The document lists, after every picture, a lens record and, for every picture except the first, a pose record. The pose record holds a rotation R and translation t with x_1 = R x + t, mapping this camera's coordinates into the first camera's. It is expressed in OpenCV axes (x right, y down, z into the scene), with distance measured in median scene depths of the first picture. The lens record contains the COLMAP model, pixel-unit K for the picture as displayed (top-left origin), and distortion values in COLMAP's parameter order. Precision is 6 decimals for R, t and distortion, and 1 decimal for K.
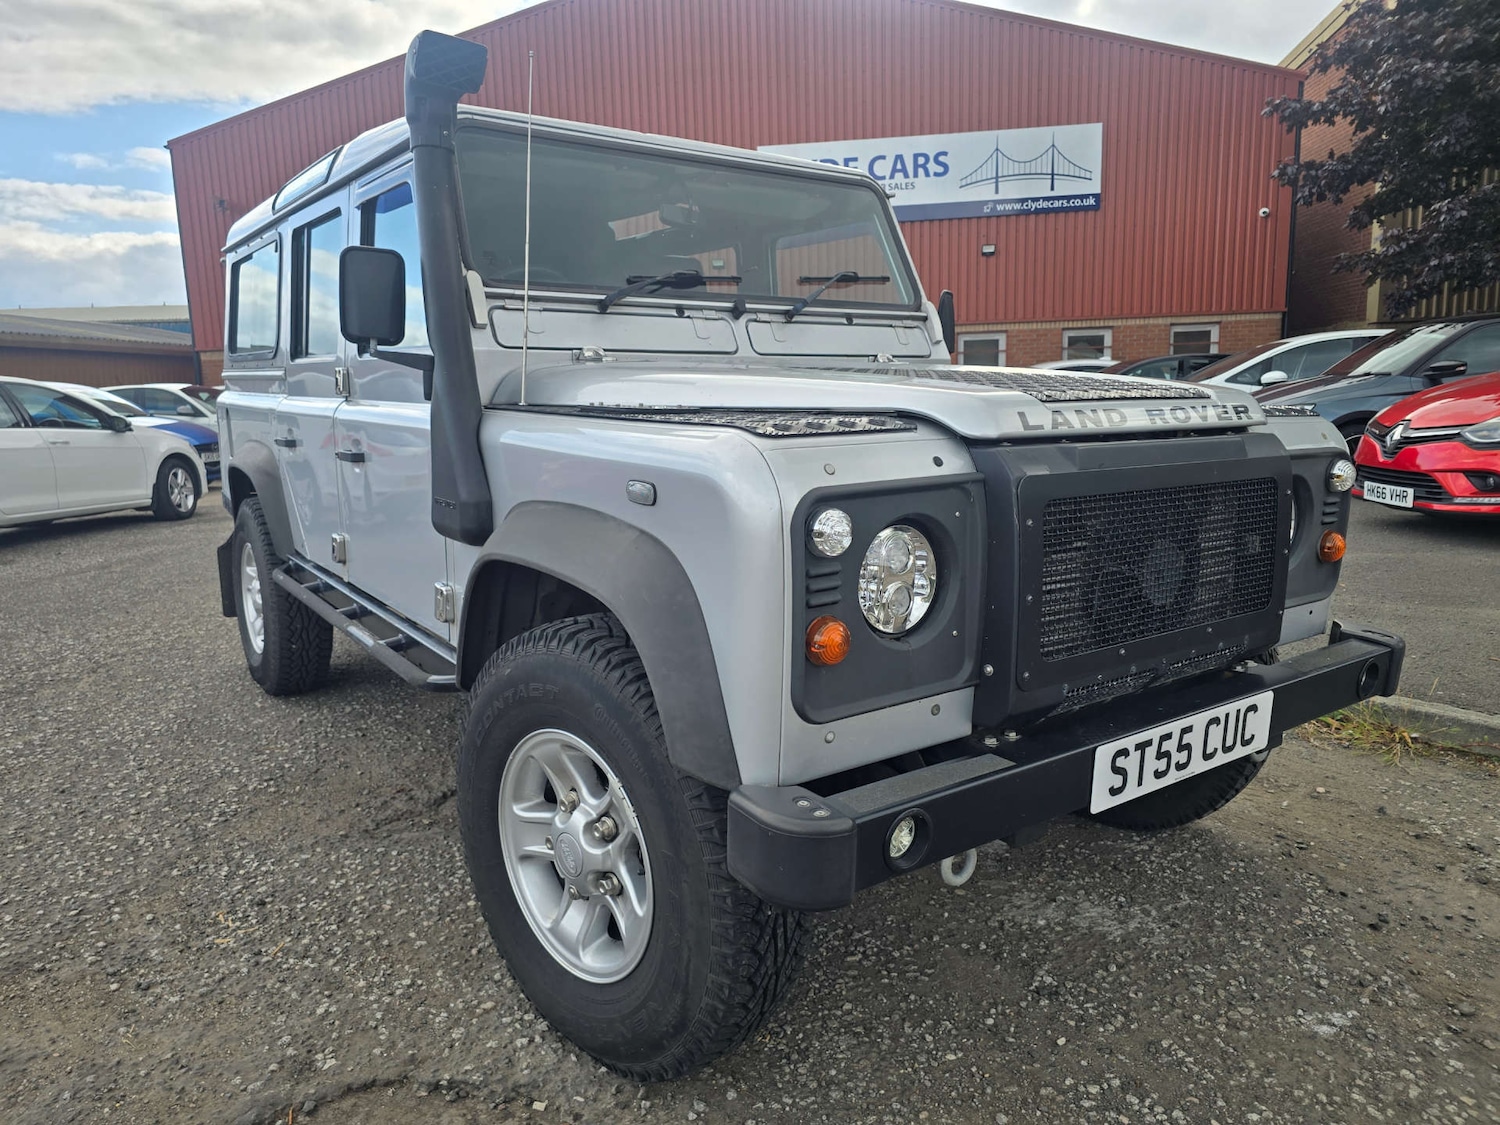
lens RADIAL K [[1005.2, 0, 740.9], [0, 1005.2, 561.8], [0, 0, 1]] dist [0.056880, -0.048841]
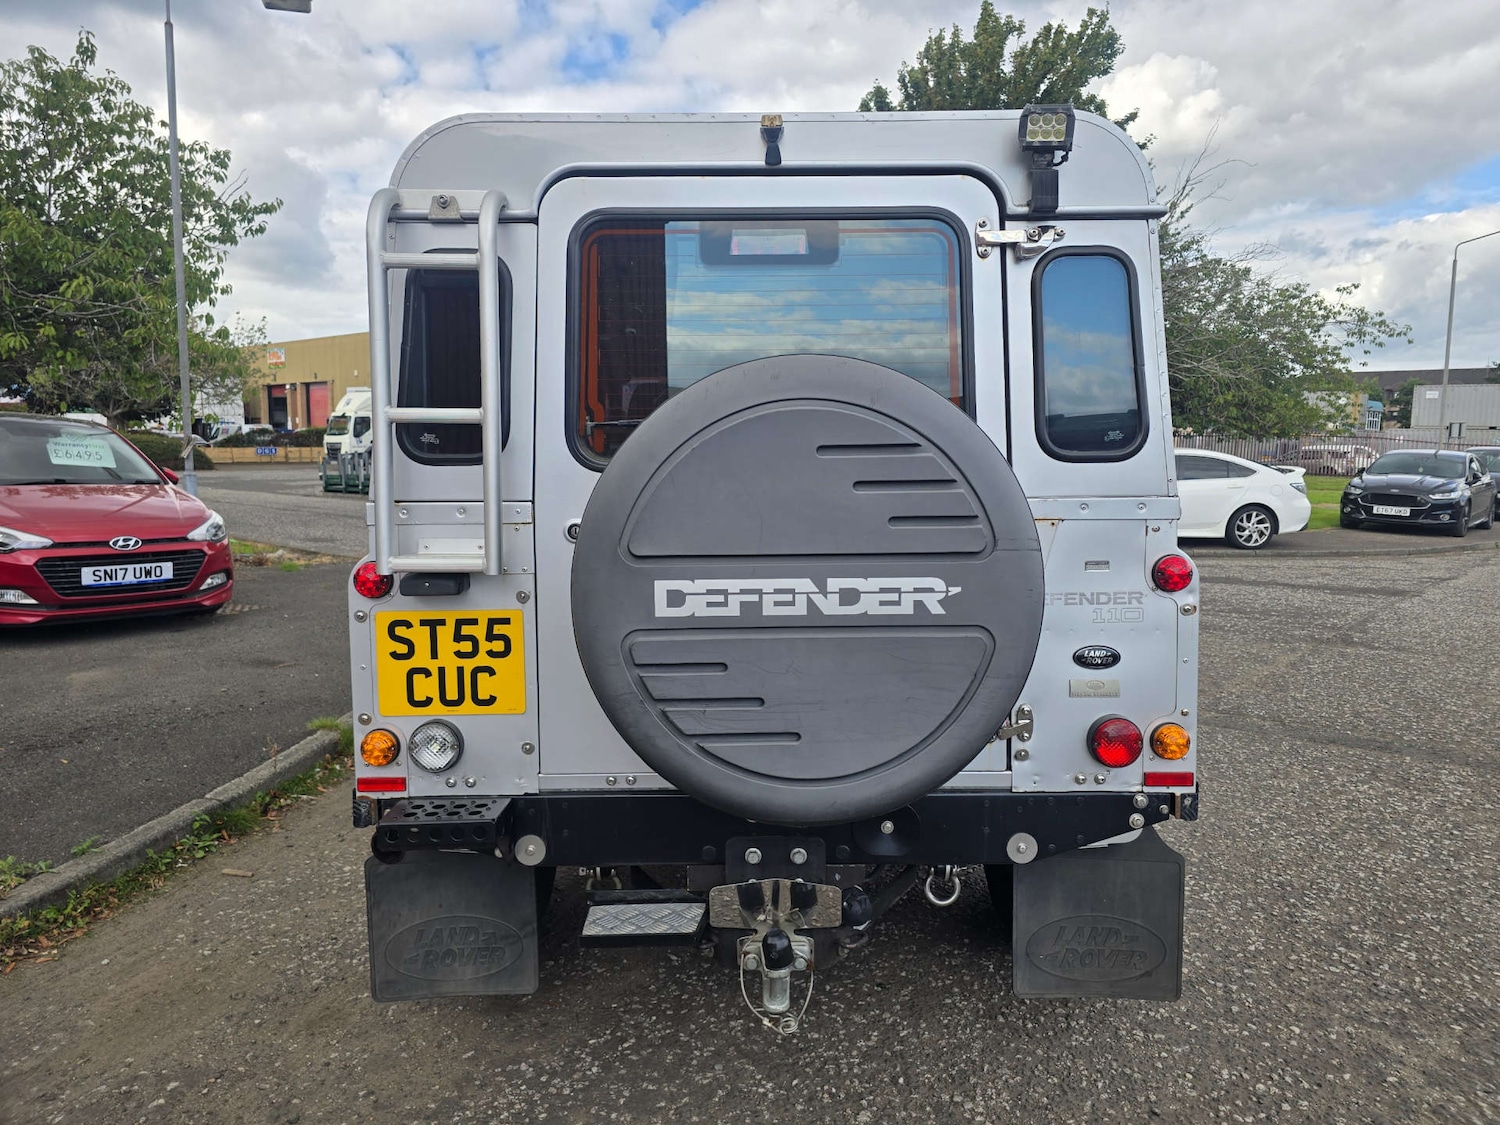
lens RADIAL K [[1005.2, 0, 759.6], [0, 1005.2, 553.3], [0, 0, 1]] dist [0.056880, -0.048841]
pose [[-0.815909, -0.043438, 0.576547, -1.267824], [0.105074, 0.969429, 0.221737, -0.574085], [-0.568553, 0.241497, -0.786401, 2.970741]]
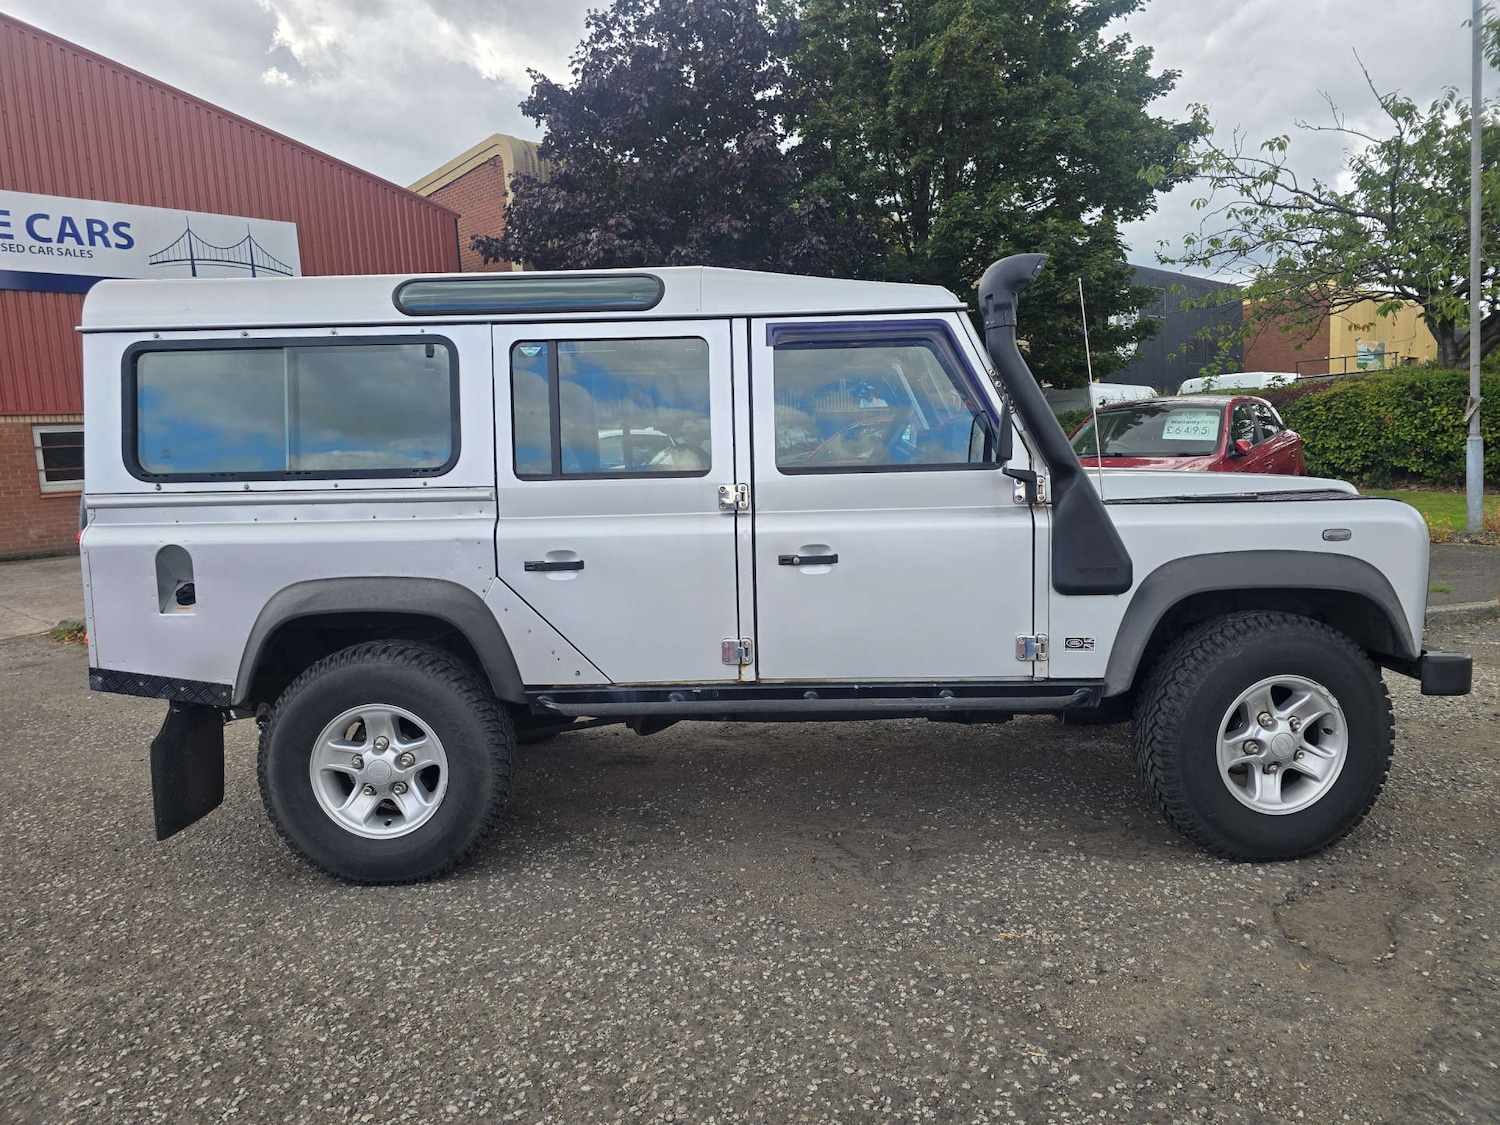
lens RADIAL K [[1005.2, 0, 754.0], [0, 1005.2, 552.6], [0, 0, 1]] dist [0.056880, -0.048841]
pose [[0.601214, -0.092490, 0.793717, -1.652139], [0.164087, 0.986402, -0.009347, -0.141016], [-0.782059, 0.135858, 0.608215, 0.459986]]
